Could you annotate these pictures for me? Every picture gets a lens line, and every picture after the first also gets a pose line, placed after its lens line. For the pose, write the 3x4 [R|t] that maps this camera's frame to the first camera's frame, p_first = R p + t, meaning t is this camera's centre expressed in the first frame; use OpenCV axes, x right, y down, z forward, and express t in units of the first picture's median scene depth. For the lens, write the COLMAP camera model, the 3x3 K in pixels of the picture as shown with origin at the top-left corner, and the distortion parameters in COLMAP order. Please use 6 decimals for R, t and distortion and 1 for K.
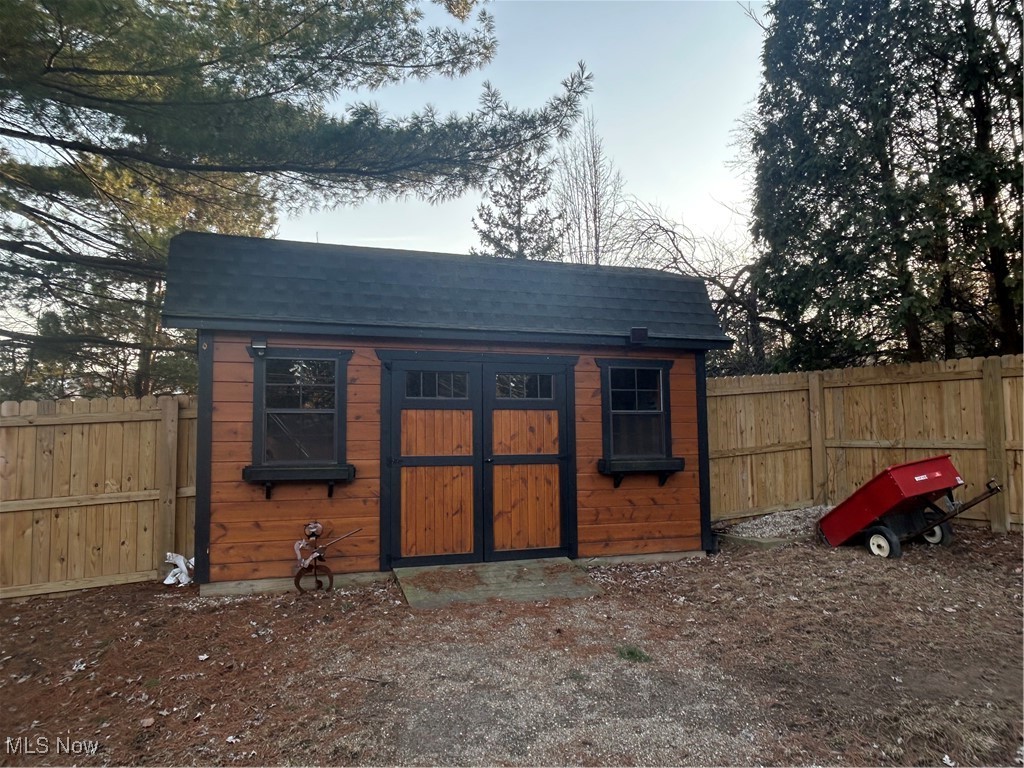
lens RADIAL K [[696.2, 0, 513.6], [0, 696.2, 377.8], [0, 0, 1]] dist [0.001109, -0.005020]
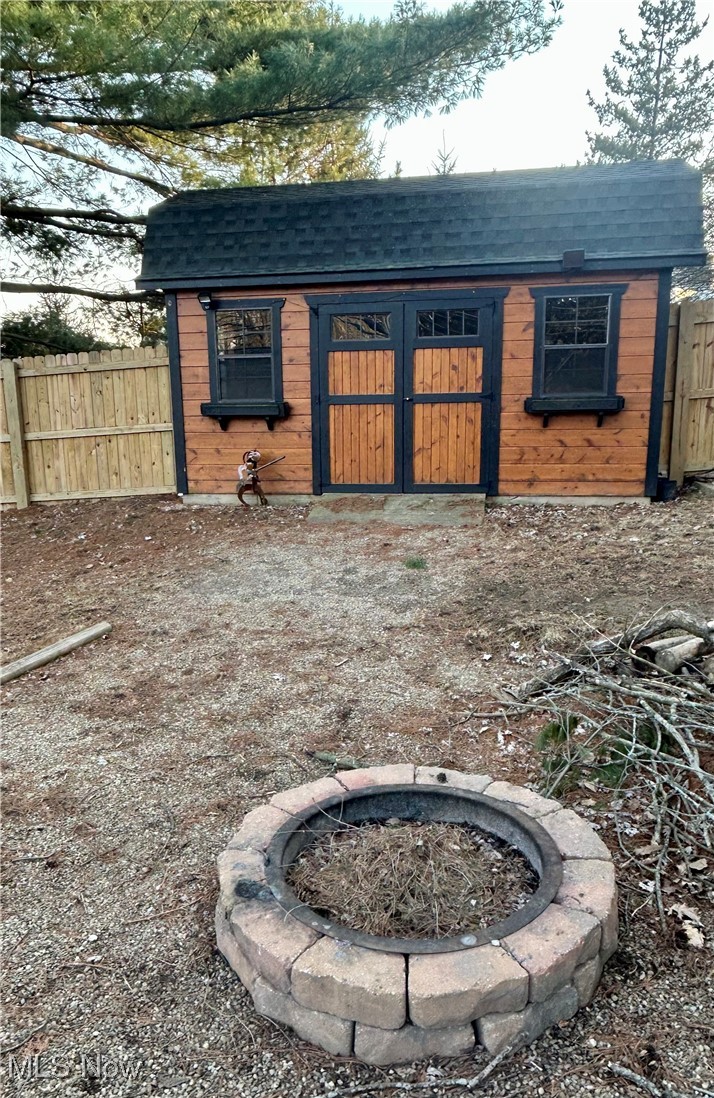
lens RADIAL K [[839.0, 0, 352.3], [0, 839.0, 558.3], [0, 0, 1]] dist [0.025776, -0.026886]
pose [[0.868662, 0.091706, -0.486843, 0.536544], [0.056400, 0.958021, 0.281095, -0.012707], [0.492184, -0.271635, 0.827025, -0.160055]]
